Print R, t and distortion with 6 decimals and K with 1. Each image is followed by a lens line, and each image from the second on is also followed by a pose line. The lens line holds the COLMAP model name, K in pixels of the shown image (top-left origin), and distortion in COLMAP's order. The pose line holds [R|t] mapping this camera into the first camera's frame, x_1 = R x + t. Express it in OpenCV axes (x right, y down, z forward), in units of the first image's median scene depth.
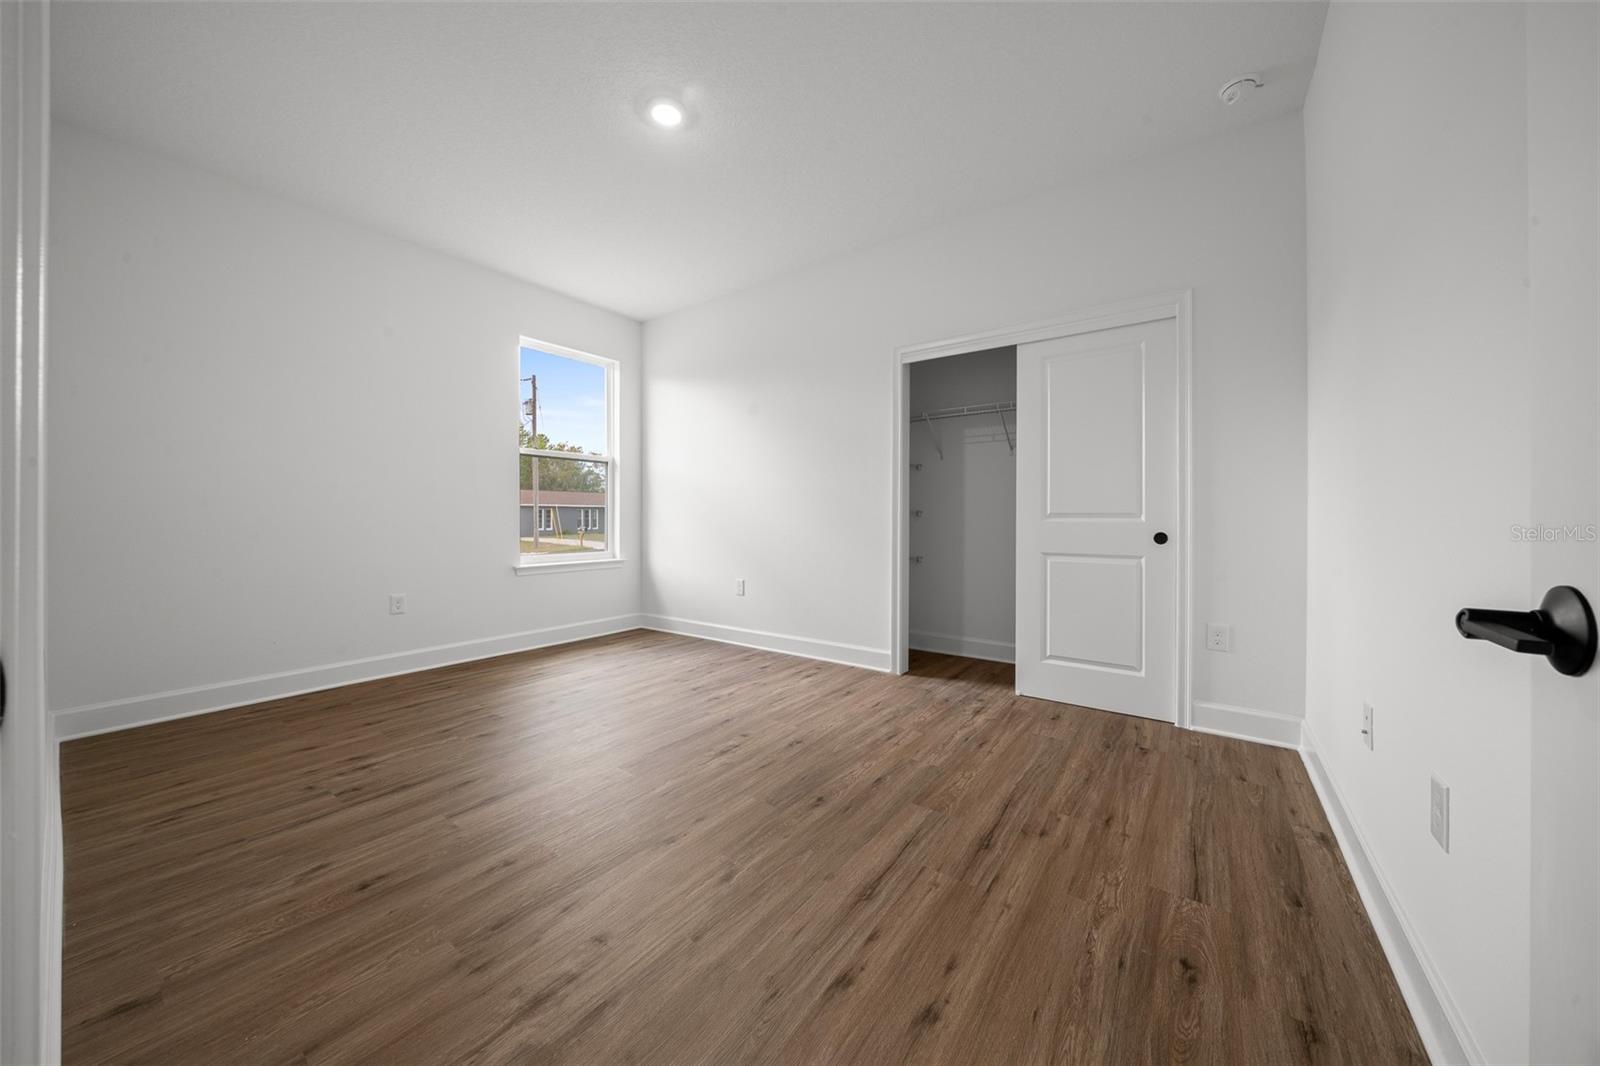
lens RADIAL K [[542.8, 0, 800.0], [0, 542.8, 533.0], [0, 0, 1]] dist [-0.008396, -0.000133]
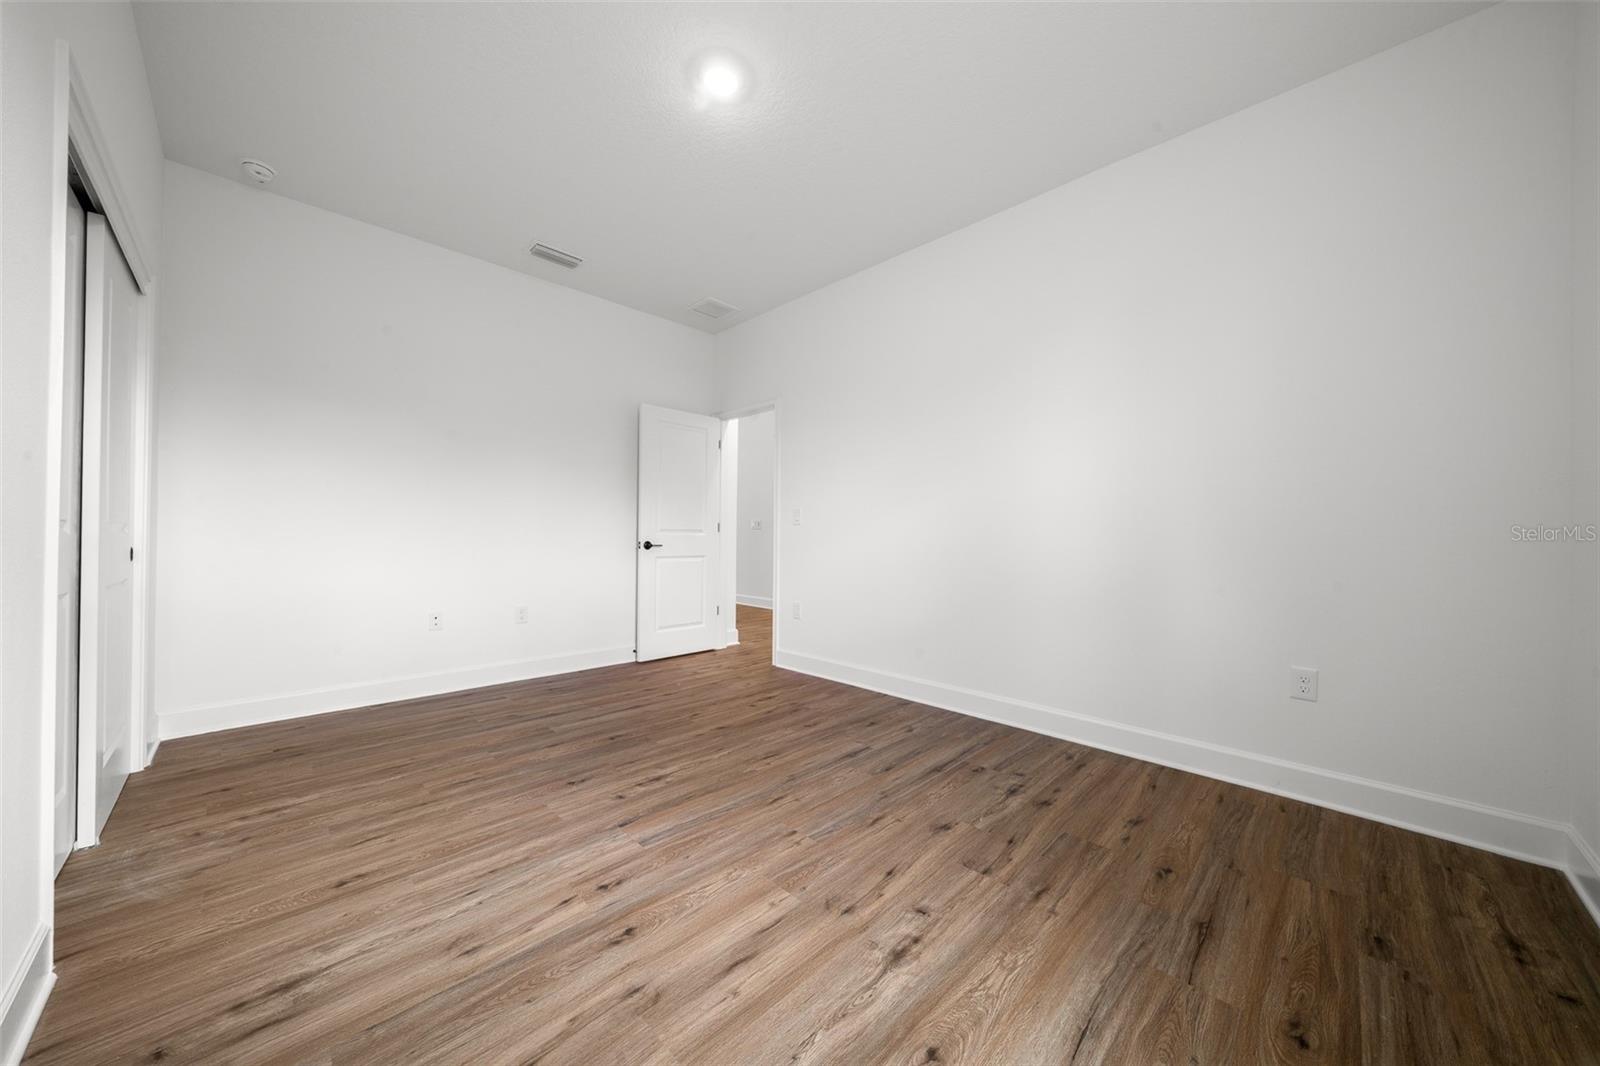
lens RADIAL K [[542.8, 0, 800.0], [0, 542.8, 533.0], [0, 0, 1]] dist [-0.008396, -0.000133]
pose [[-0.988209, -0.011079, 0.152707, -0.521030], [-0.007192, 0.999637, 0.025982, -0.057086], [-0.152939, 0.024578, -0.987930, 1.854411]]
